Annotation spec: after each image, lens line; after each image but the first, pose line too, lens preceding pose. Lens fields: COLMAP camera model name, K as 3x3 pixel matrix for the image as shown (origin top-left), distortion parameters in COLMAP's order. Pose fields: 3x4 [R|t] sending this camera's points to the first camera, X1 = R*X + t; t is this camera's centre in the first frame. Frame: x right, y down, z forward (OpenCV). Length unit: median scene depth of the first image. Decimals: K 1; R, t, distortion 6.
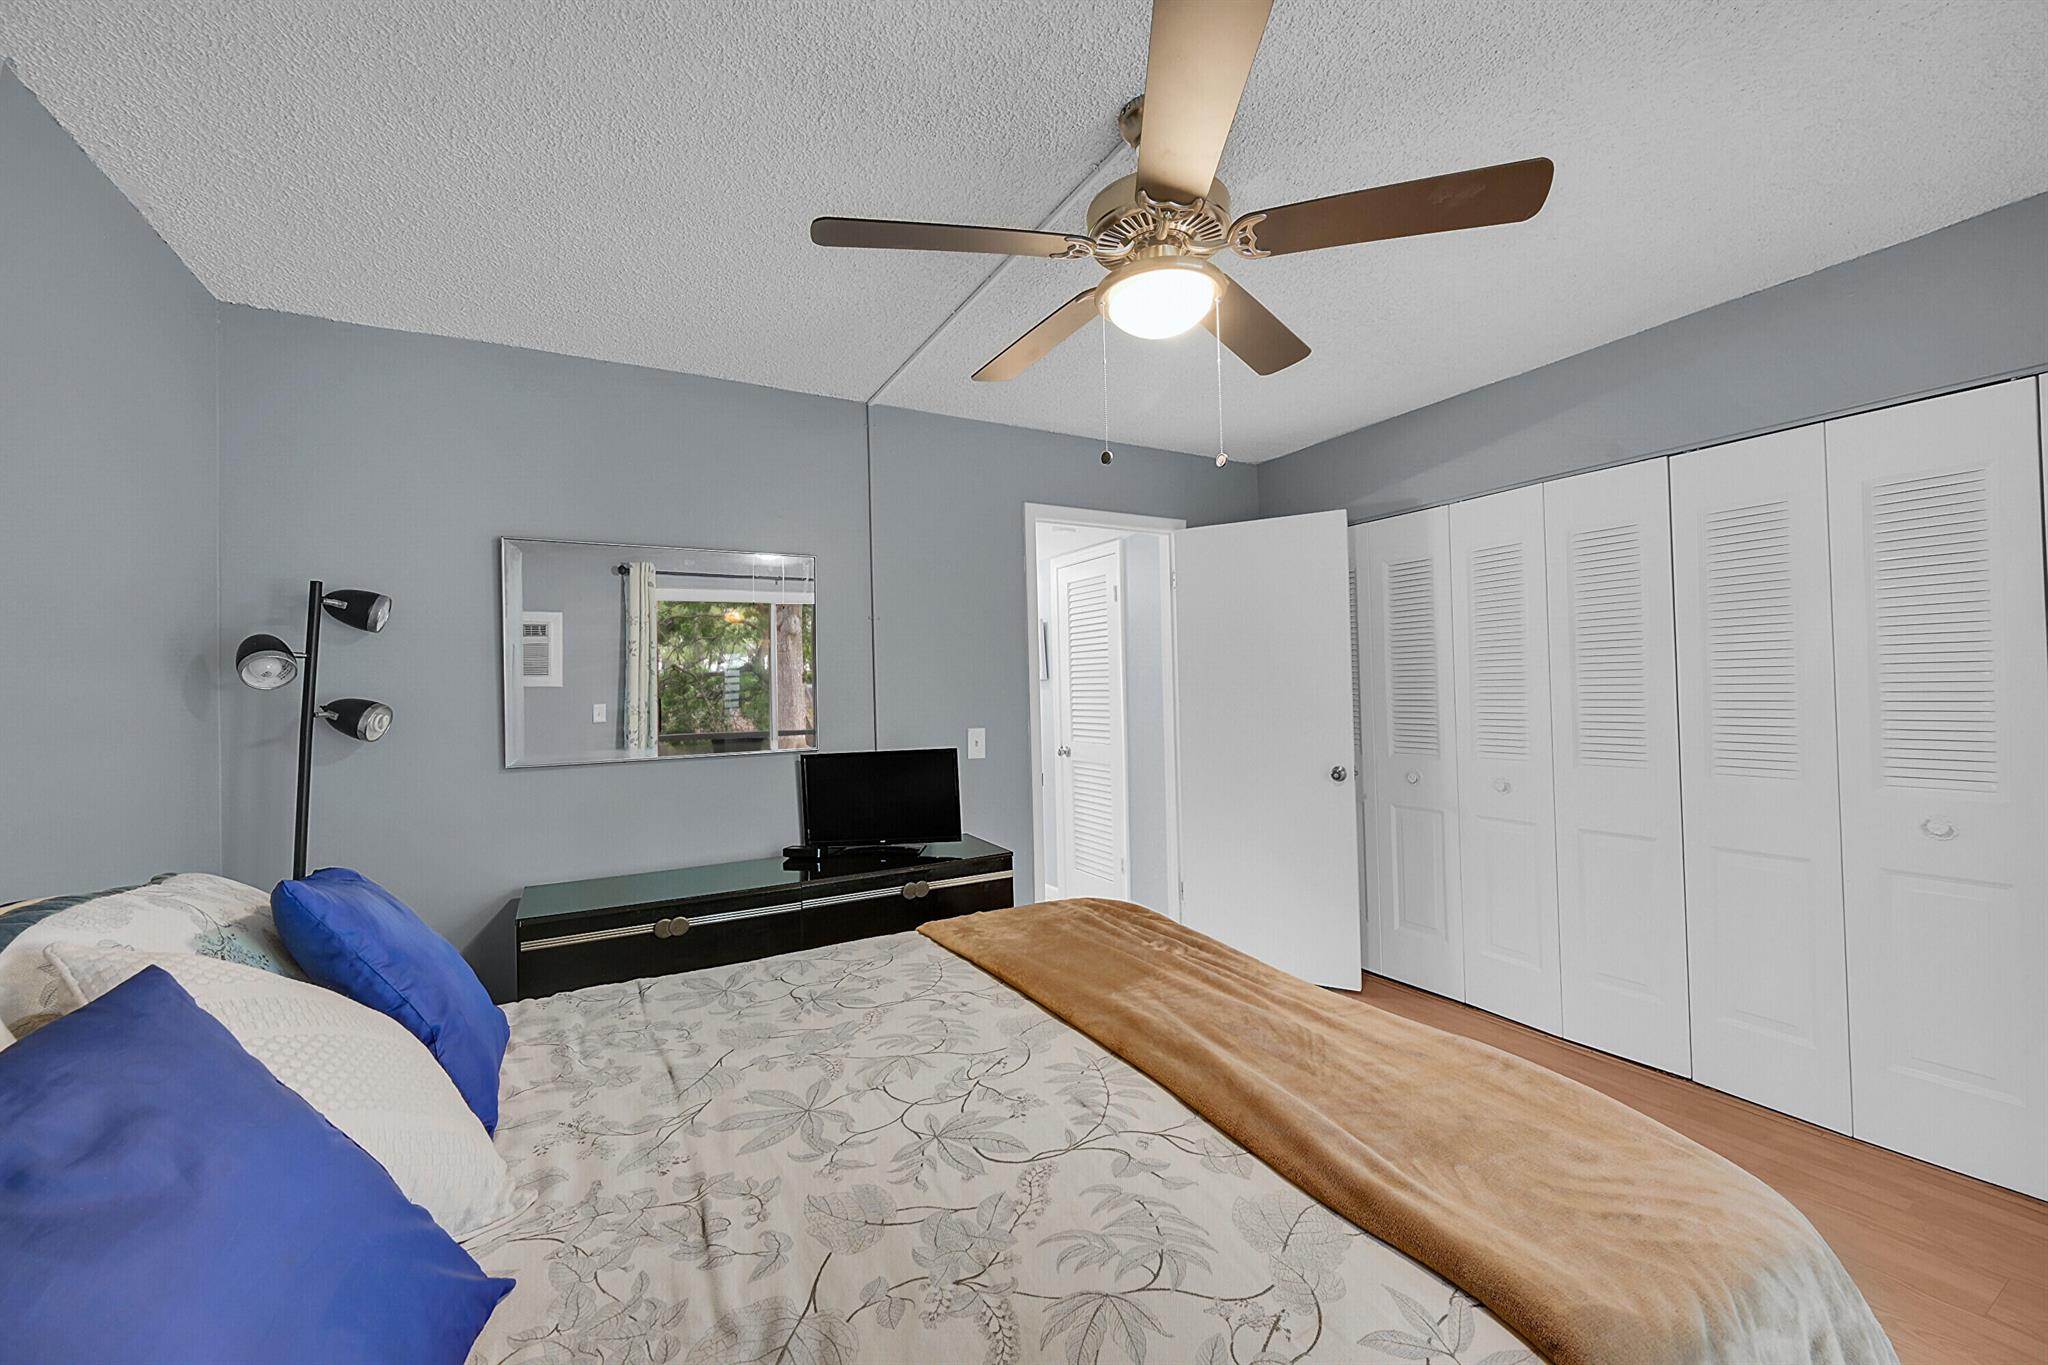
lens RADIAL K [[812.2, 0, 1032.0], [0, 812.2, 676.6], [0, 0, 1]] dist [-0.001492, 0.000755]
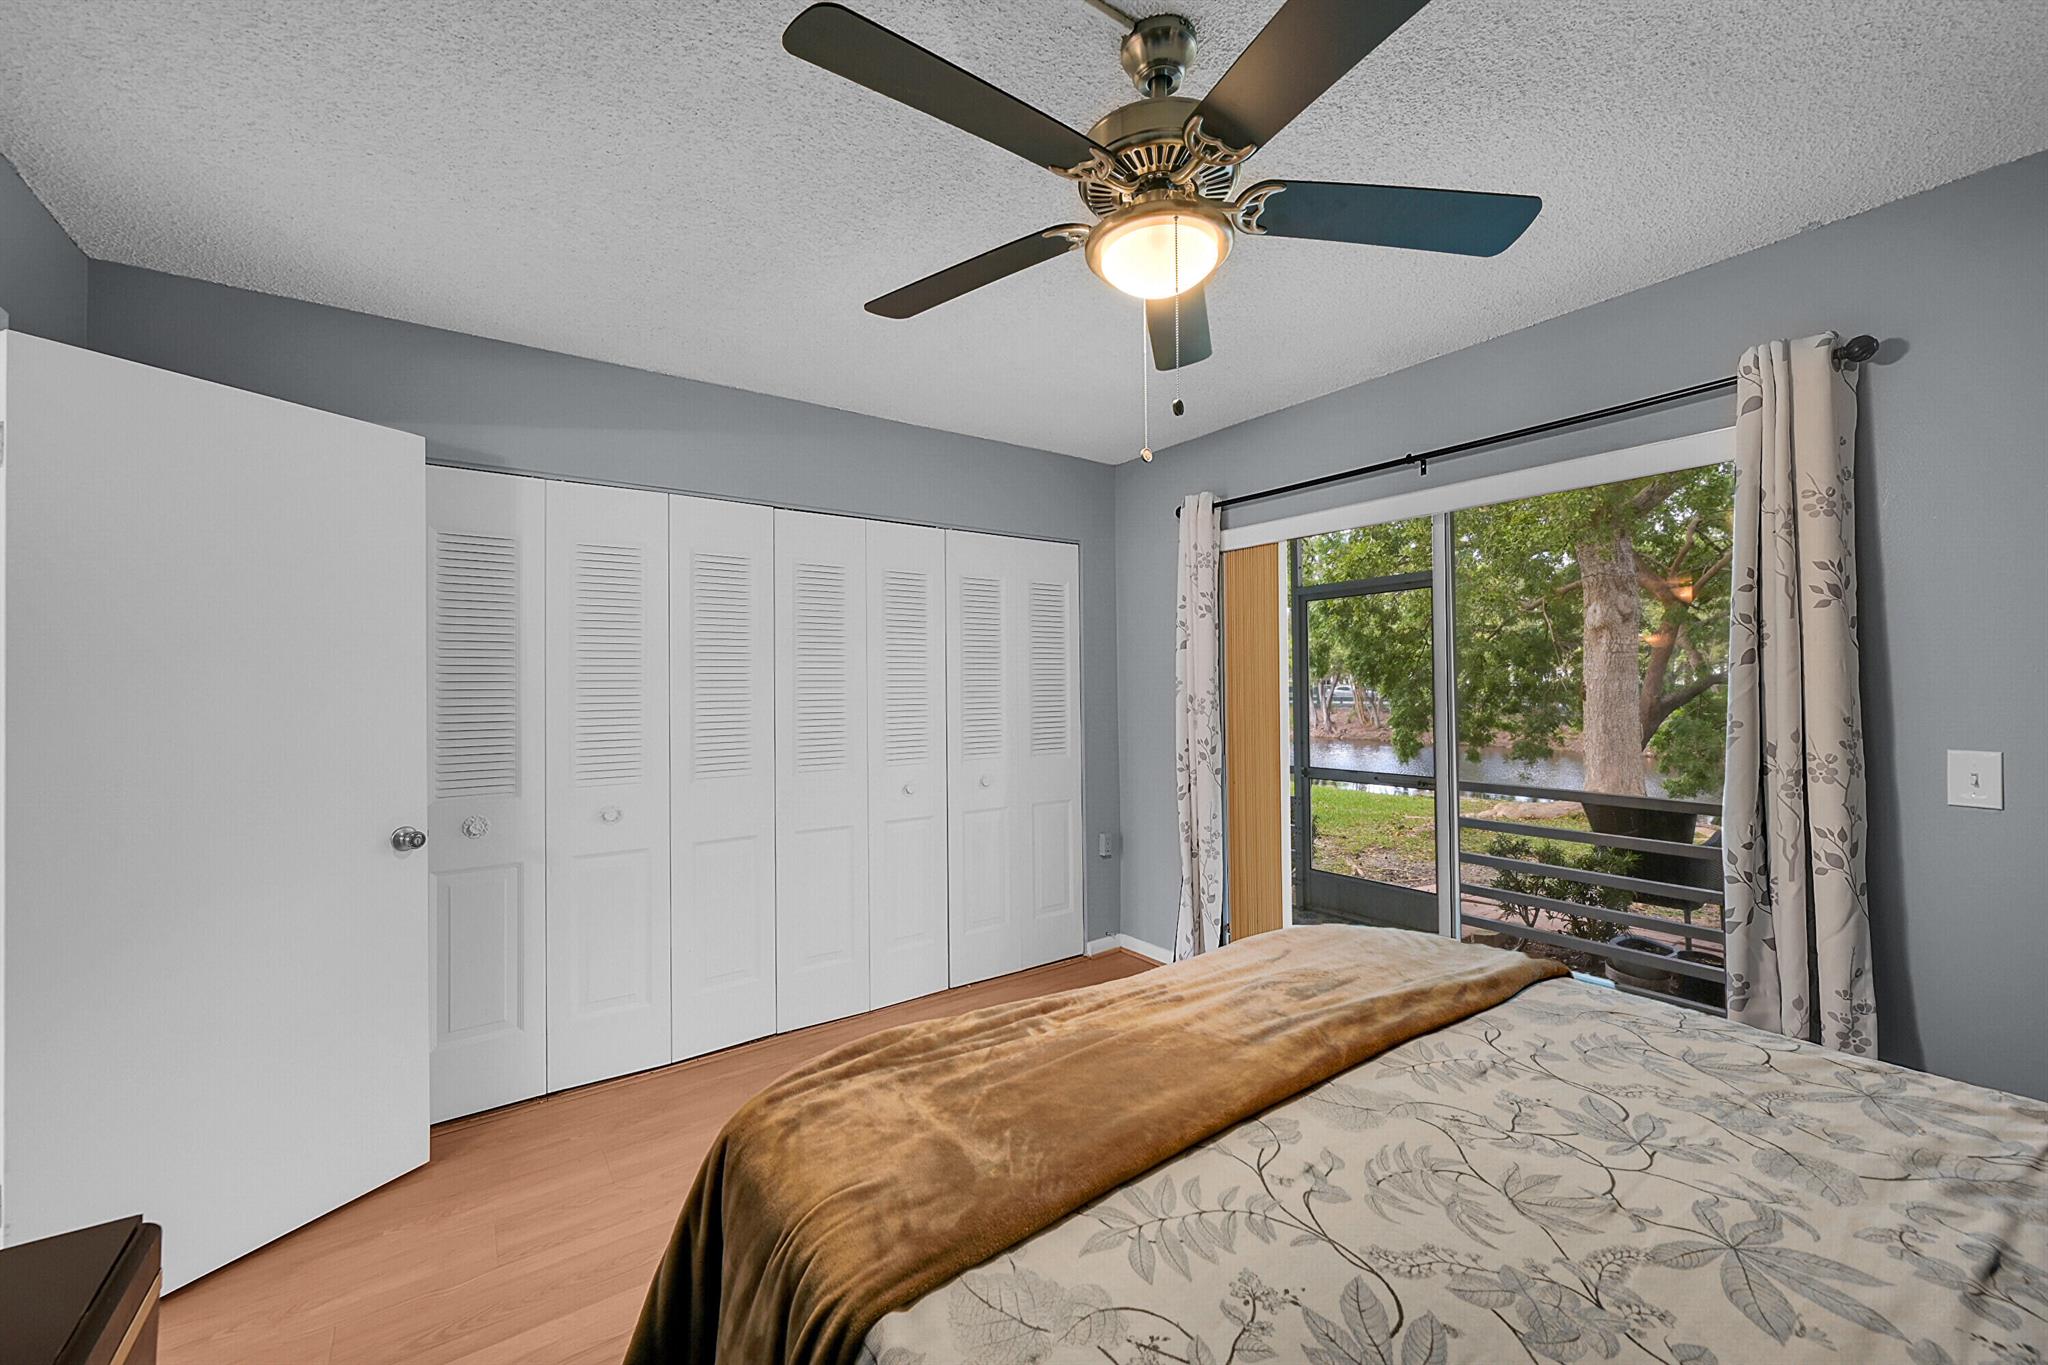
lens RADIAL K [[812.2, 0, 1032.0], [0, 812.2, 676.6], [0, 0, 1]] dist [-0.001492, 0.000755]
pose [[-0.113054, 0.037925, 0.992865, -0.883137], [0.000158, 0.999272, -0.038152, 0.042327], [-0.993589, -0.004157, -0.112978, 1.590165]]
